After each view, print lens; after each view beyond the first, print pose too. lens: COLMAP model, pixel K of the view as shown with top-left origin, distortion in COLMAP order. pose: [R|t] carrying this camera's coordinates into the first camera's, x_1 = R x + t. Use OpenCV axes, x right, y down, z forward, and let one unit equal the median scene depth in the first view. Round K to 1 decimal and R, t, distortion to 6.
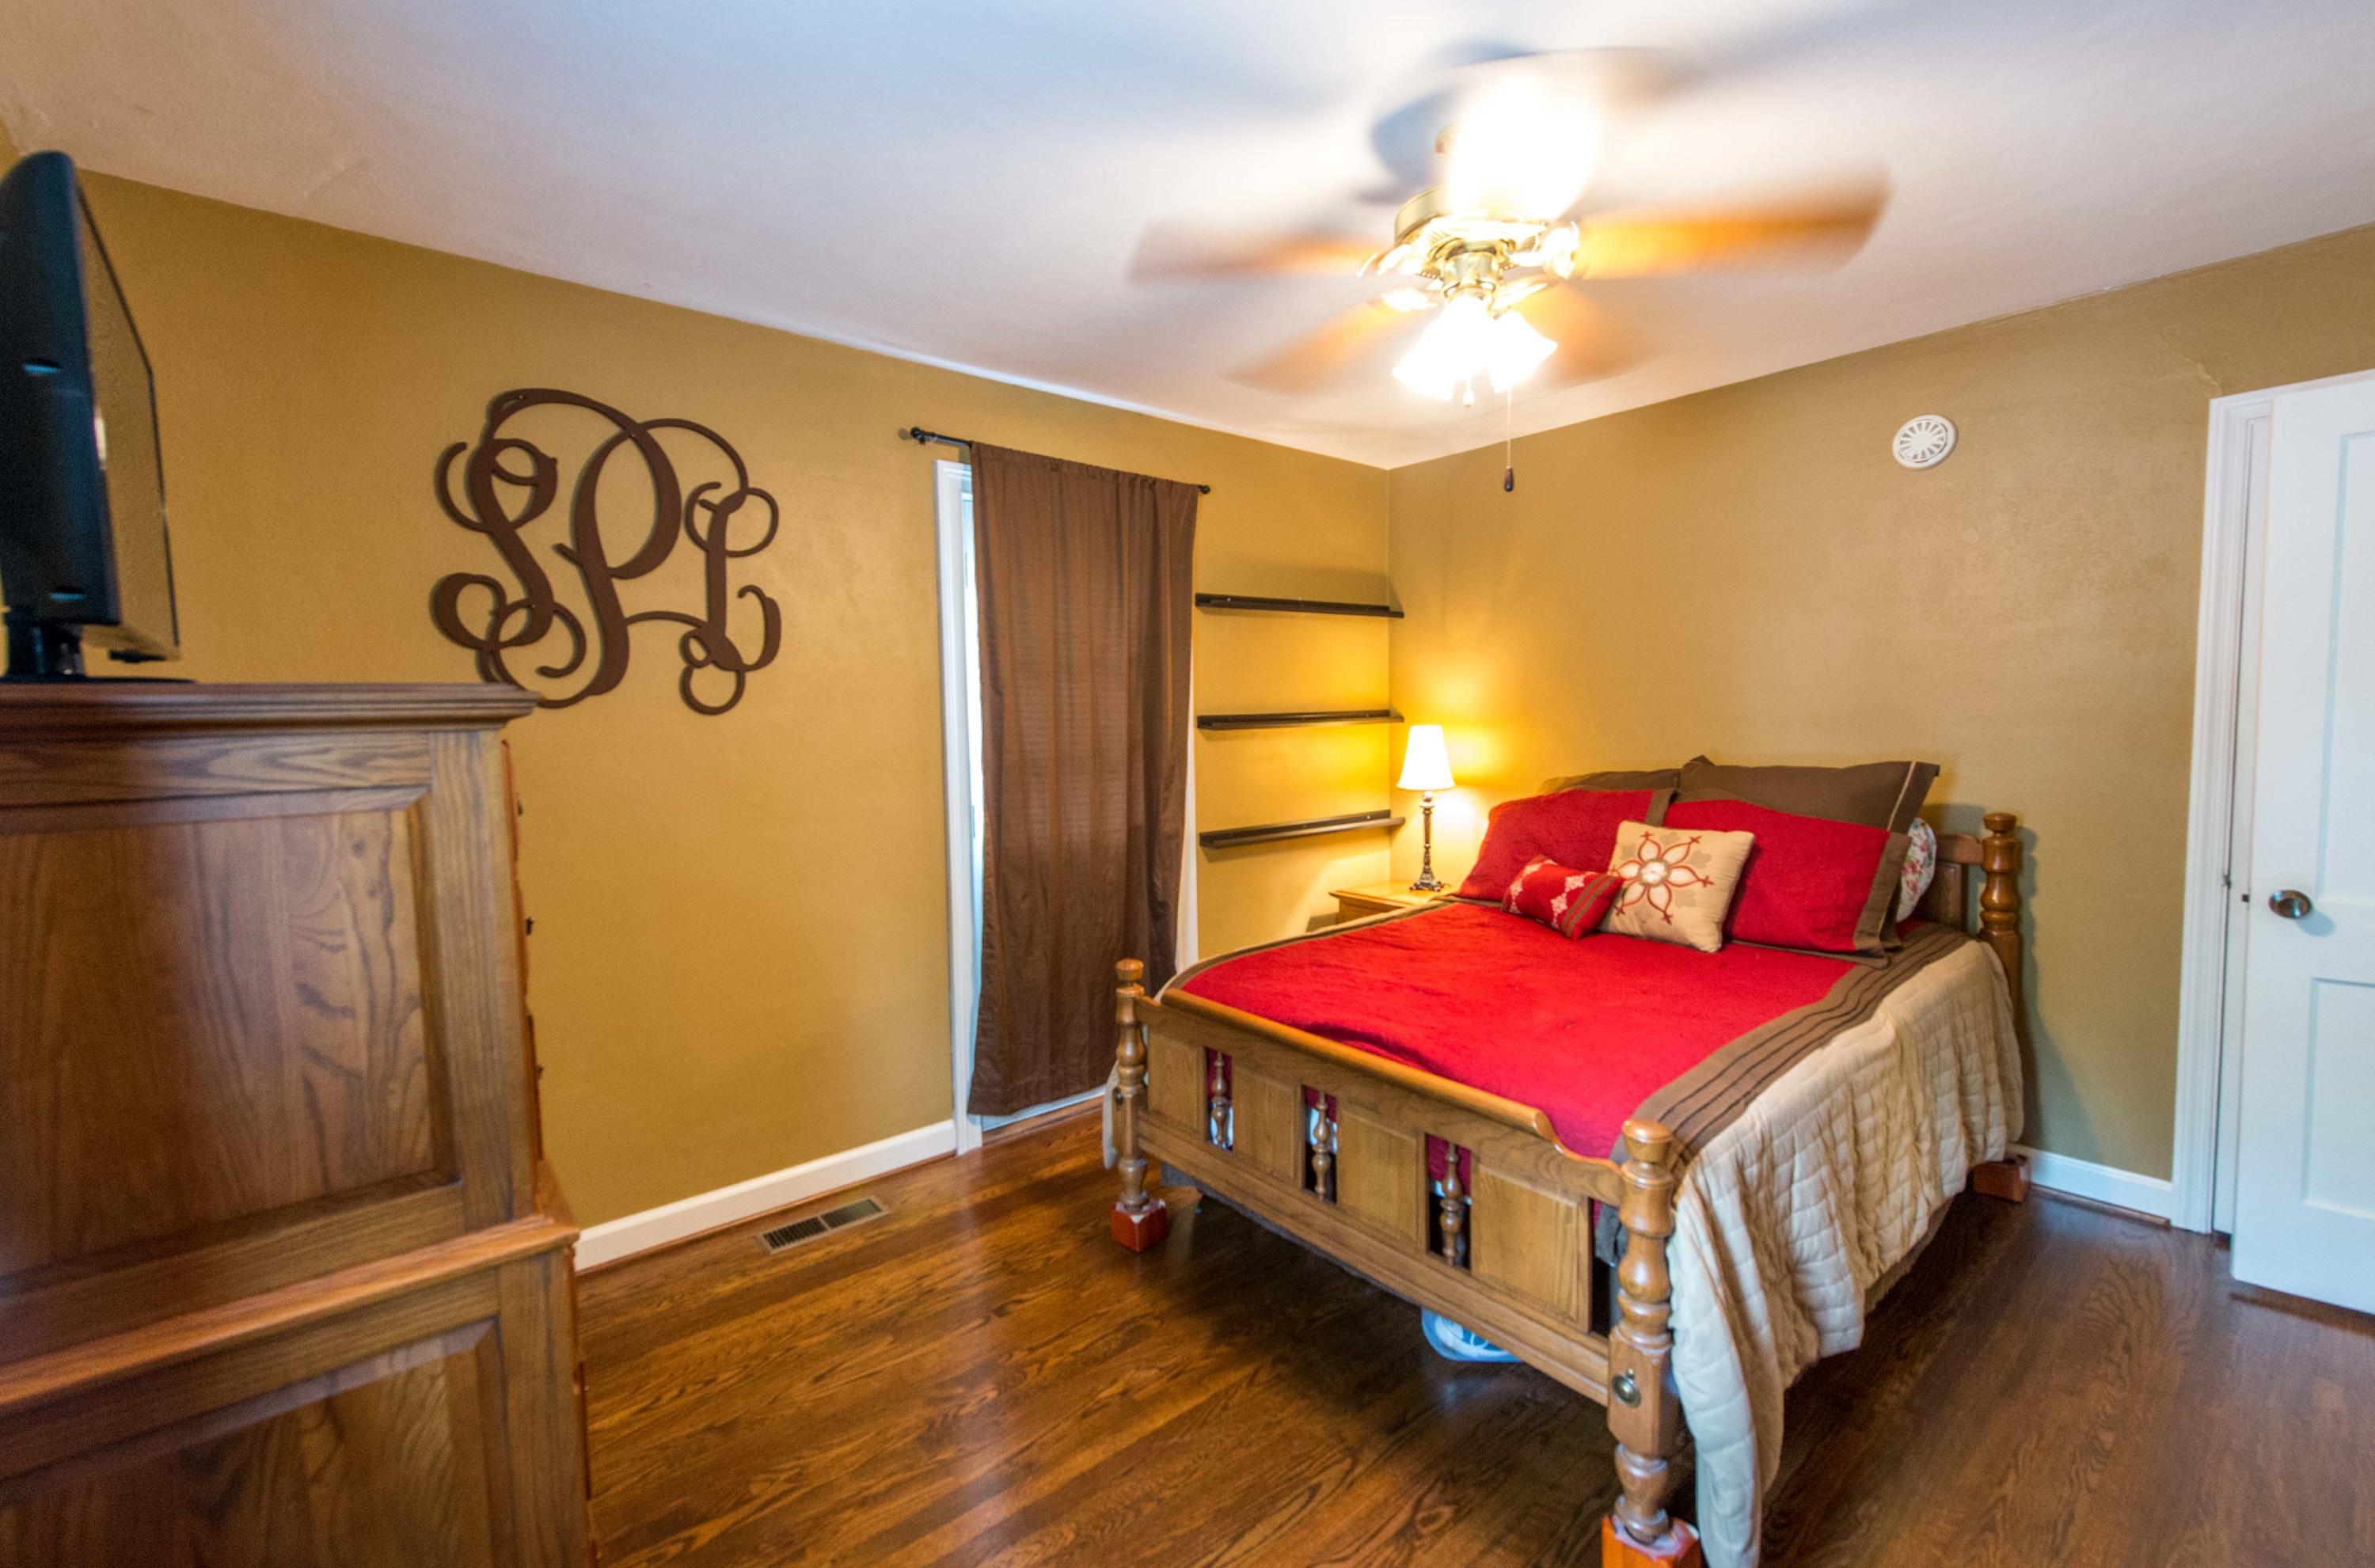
lens RADIAL K [[994.5, 0, 1184.7], [0, 994.5, 786.9], [0, 0, 1]] dist [0.001039, 0.000073]
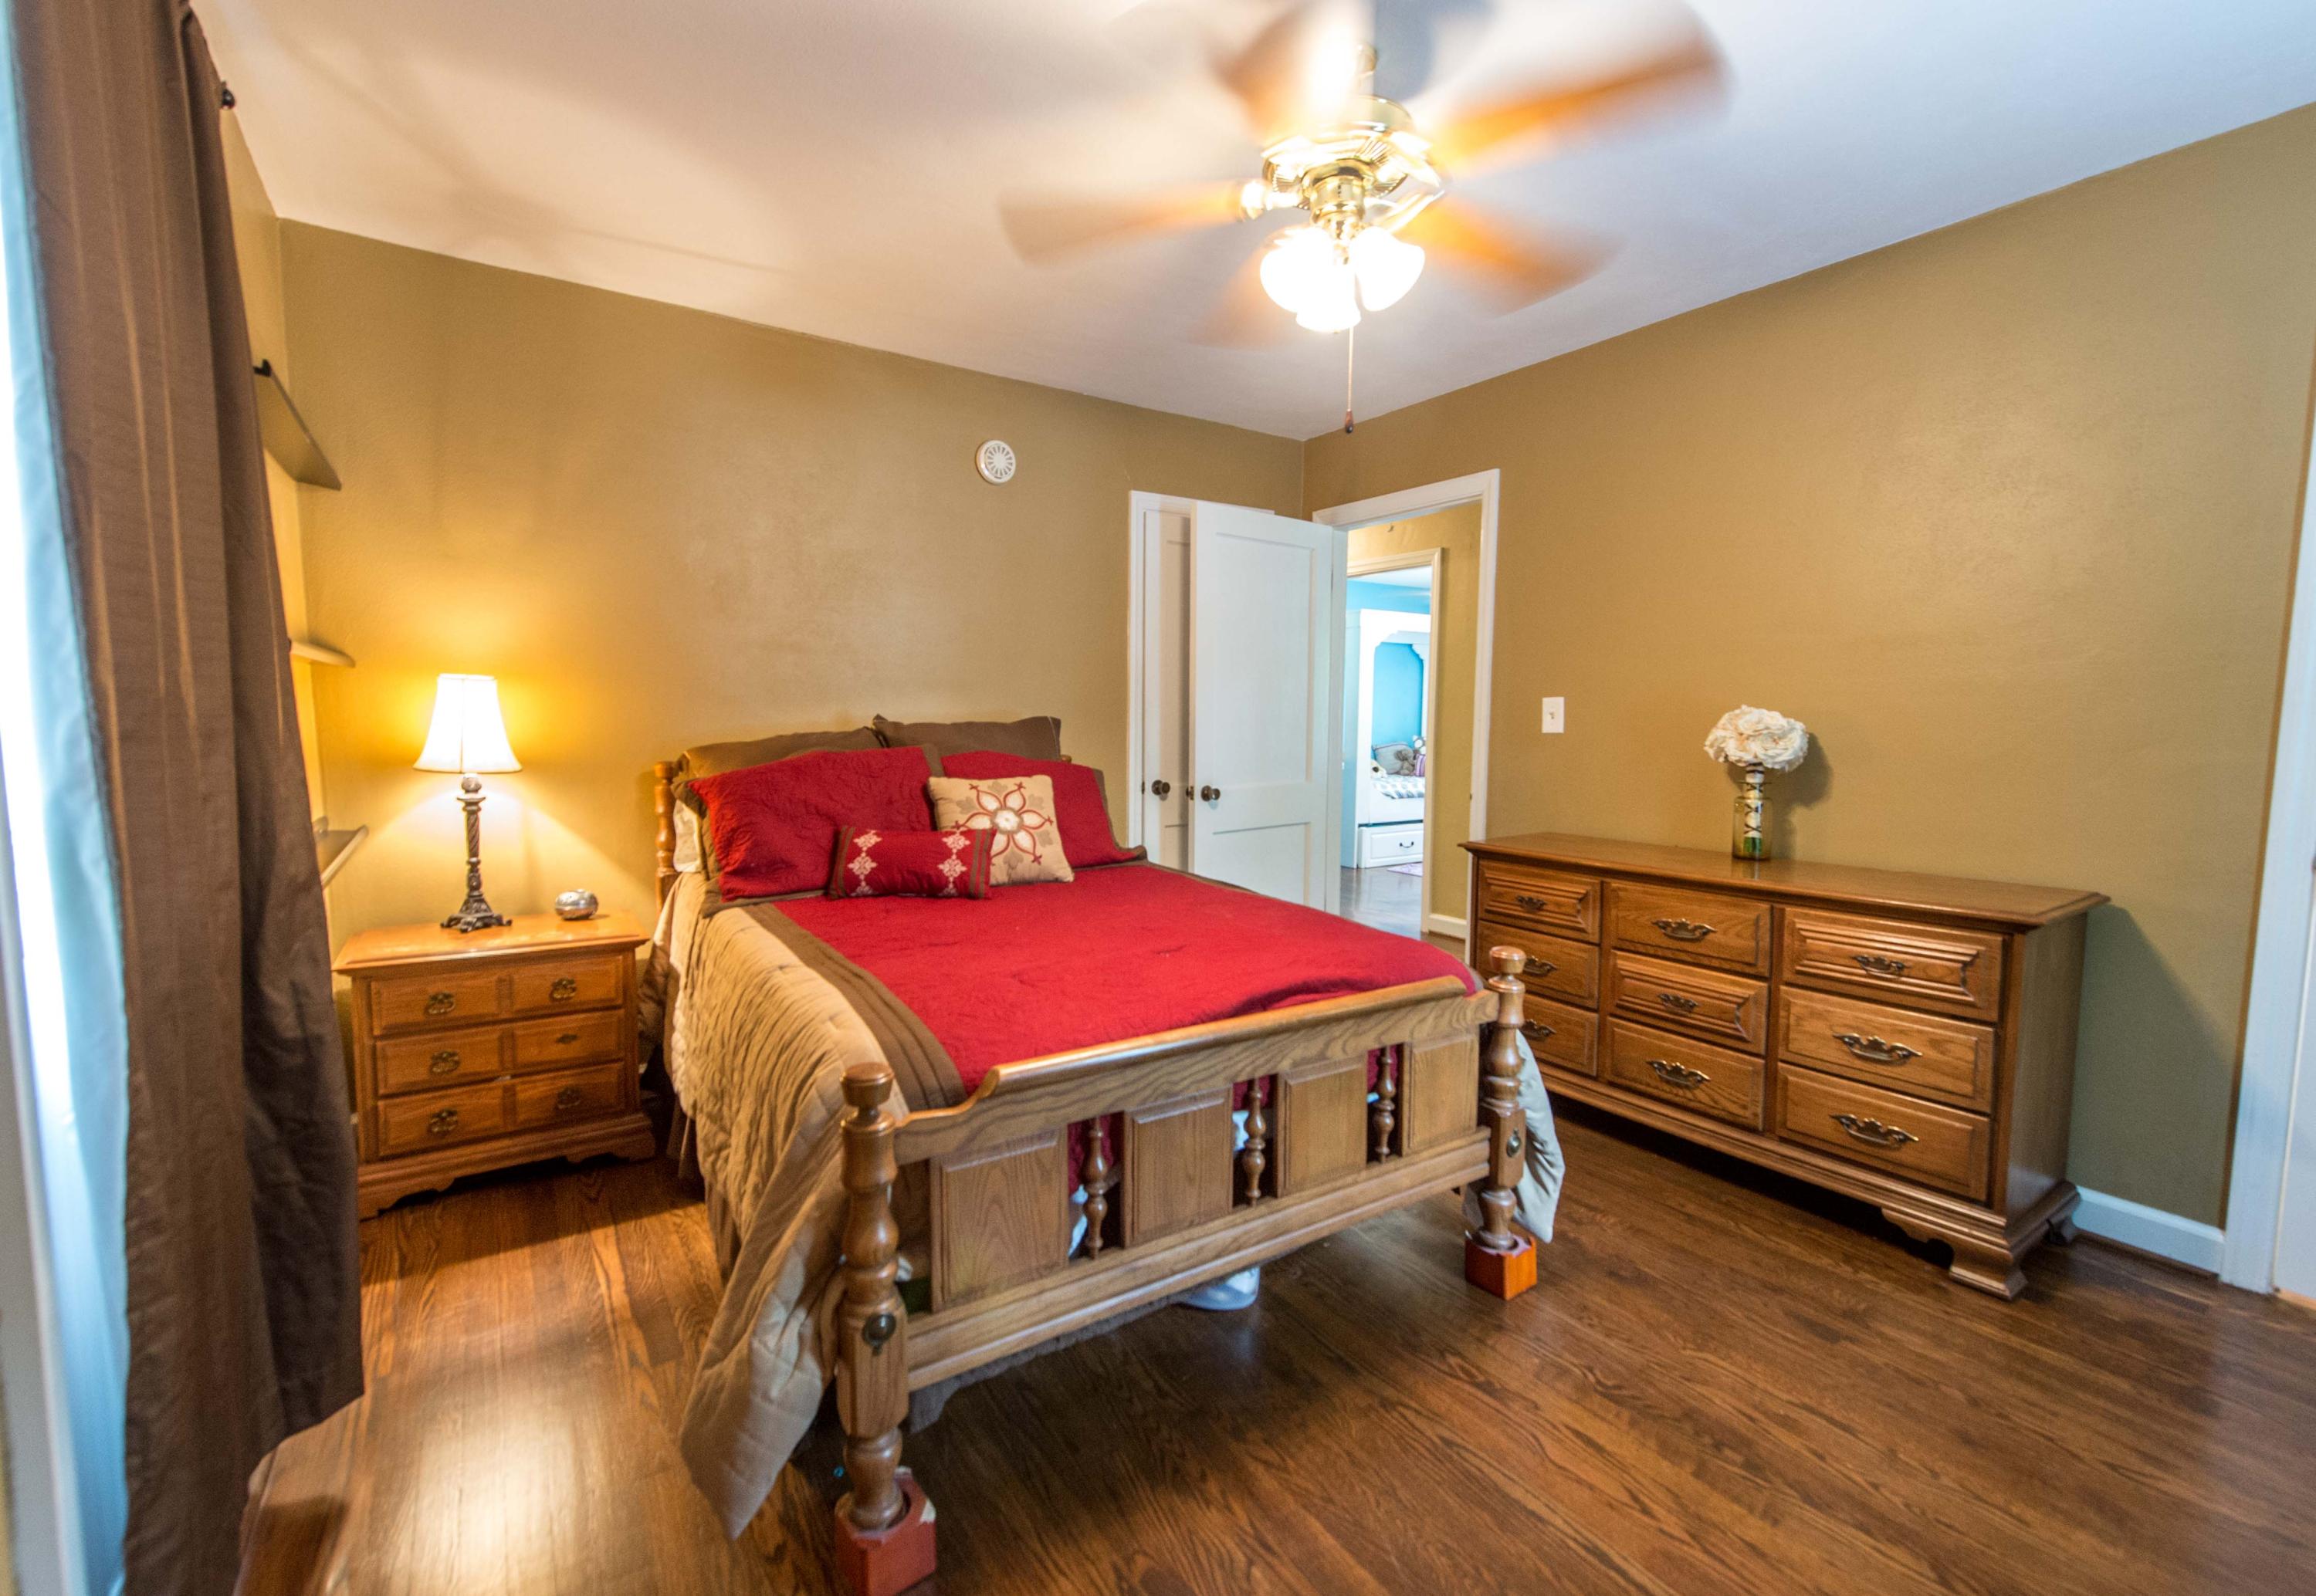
lens RADIAL K [[970.2, 0, 1152.6], [0, 970.2, 791.7], [0, 0, 1]] dist [0.020349, 0.000137]
pose [[0.109858, -0.067143, 0.991677, -0.660215], [0.061517, 0.996262, 0.060639, 0.005894], [-0.992042, 0.054343, 0.113578, 0.946609]]
